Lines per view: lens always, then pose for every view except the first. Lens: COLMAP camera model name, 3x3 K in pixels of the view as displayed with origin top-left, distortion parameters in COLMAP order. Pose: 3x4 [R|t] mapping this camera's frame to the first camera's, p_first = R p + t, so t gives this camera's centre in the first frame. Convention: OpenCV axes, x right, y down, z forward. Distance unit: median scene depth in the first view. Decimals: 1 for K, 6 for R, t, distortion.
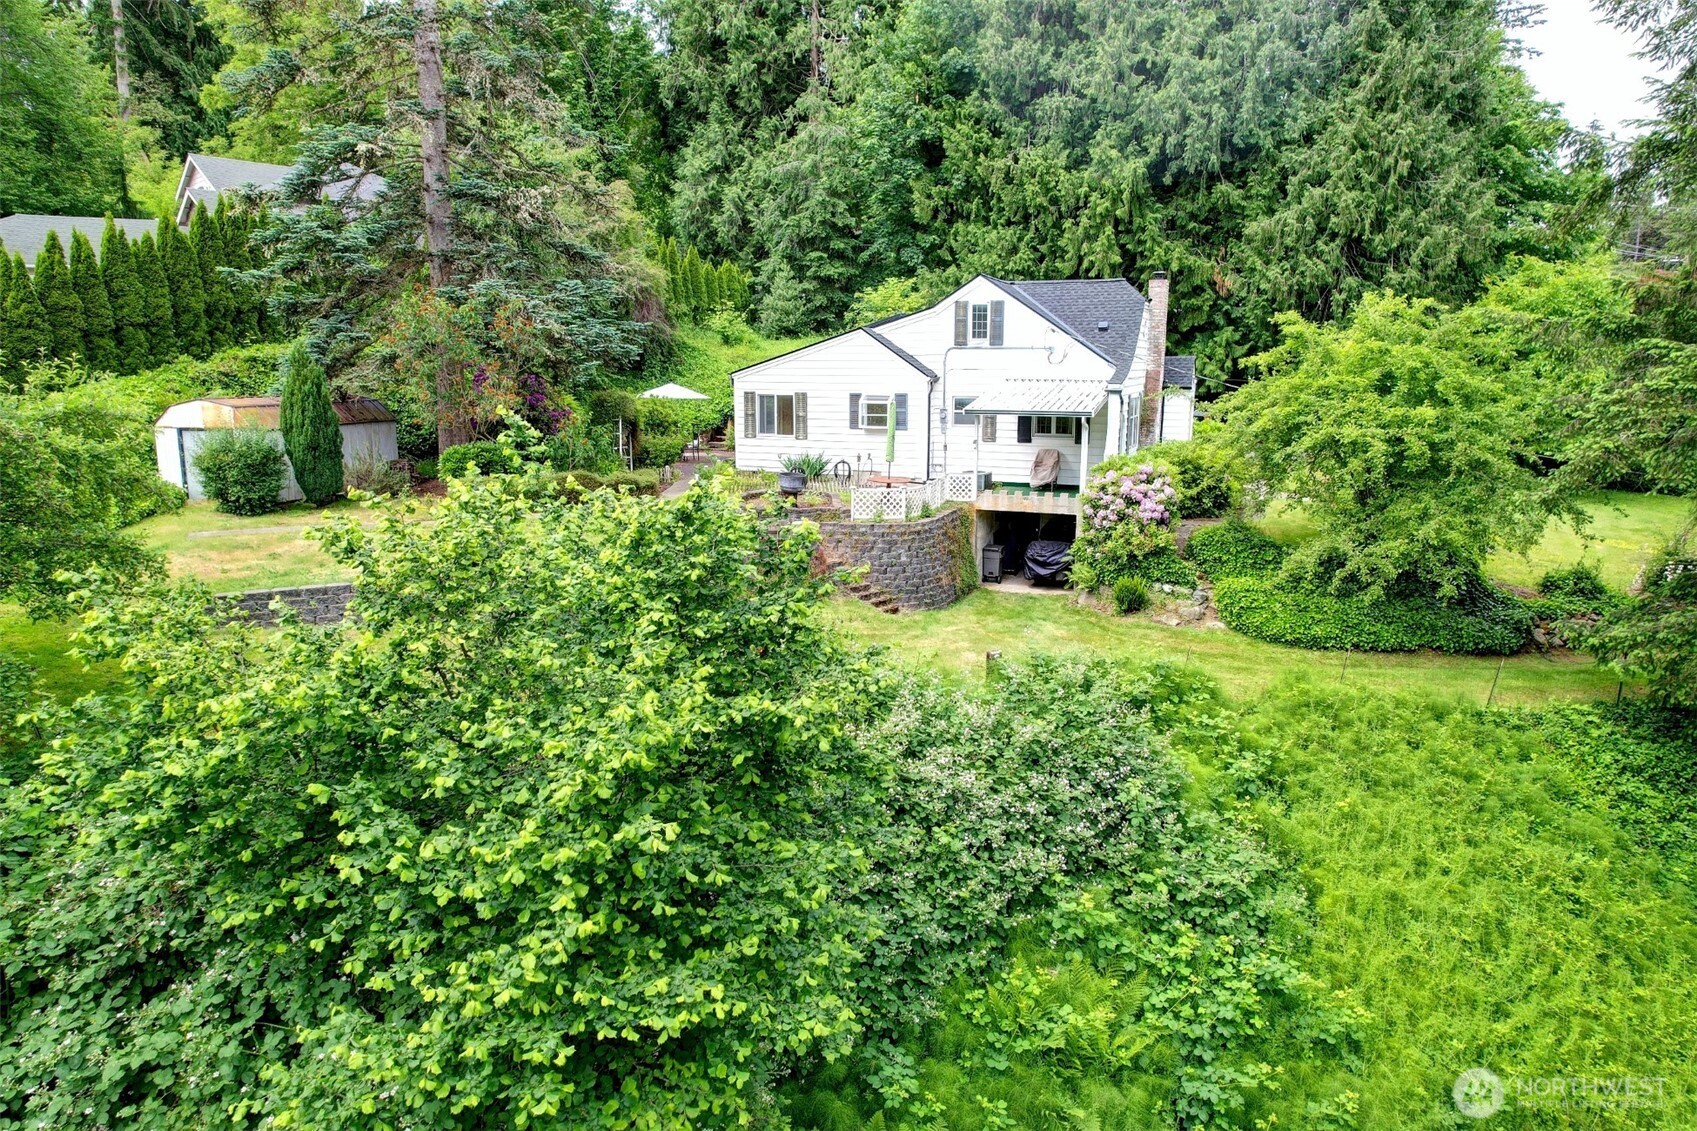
lens RADIAL K [[1077.6, 0, 848.5], [0, 1077.6, 565.5], [0, 0, 1]] dist [-0.078877, 0.071222]
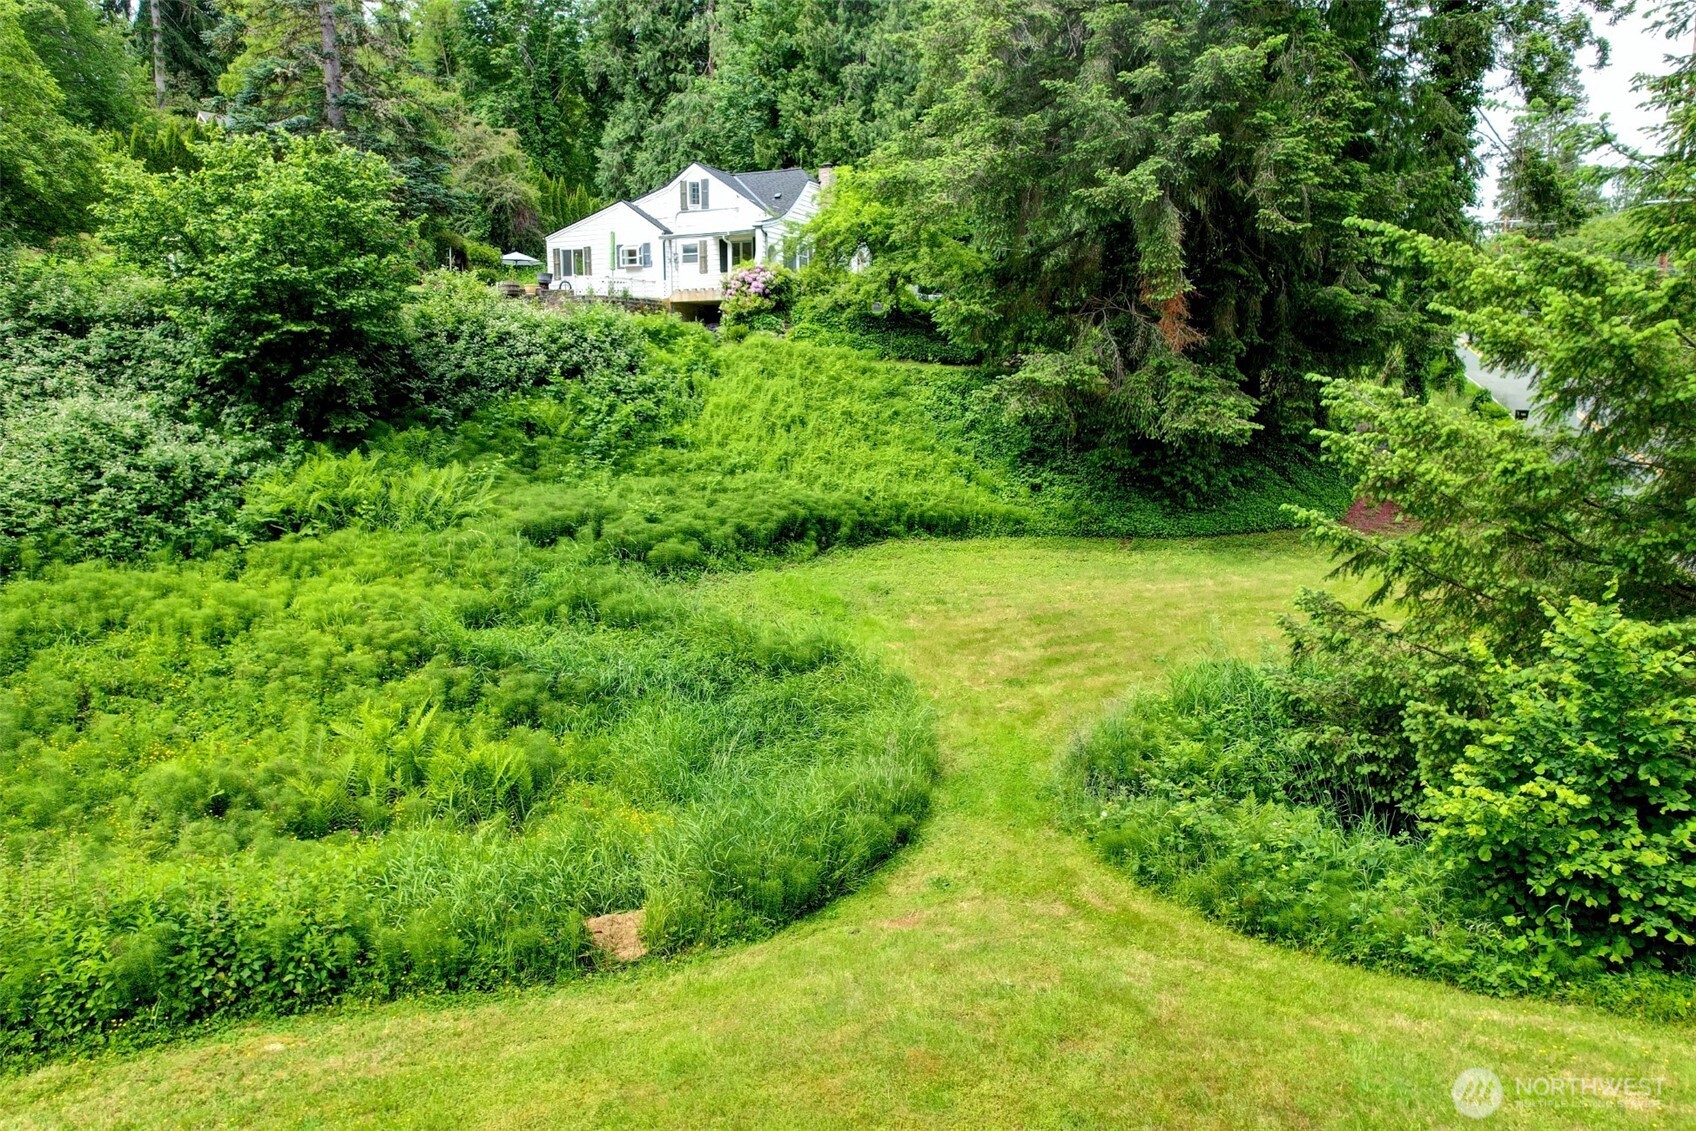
lens RADIAL K [[1077.0, 0, 848.0], [0, 1077.0, 565.5], [0, 0, 1]] dist [-0.078877, 0.071222]
pose [[0.999598, 0.001632, -0.028323, 0.210486], [-0.001984, 0.999921, -0.012407, 0.175495], [0.028300, 0.012458, 0.999522, -0.276003]]
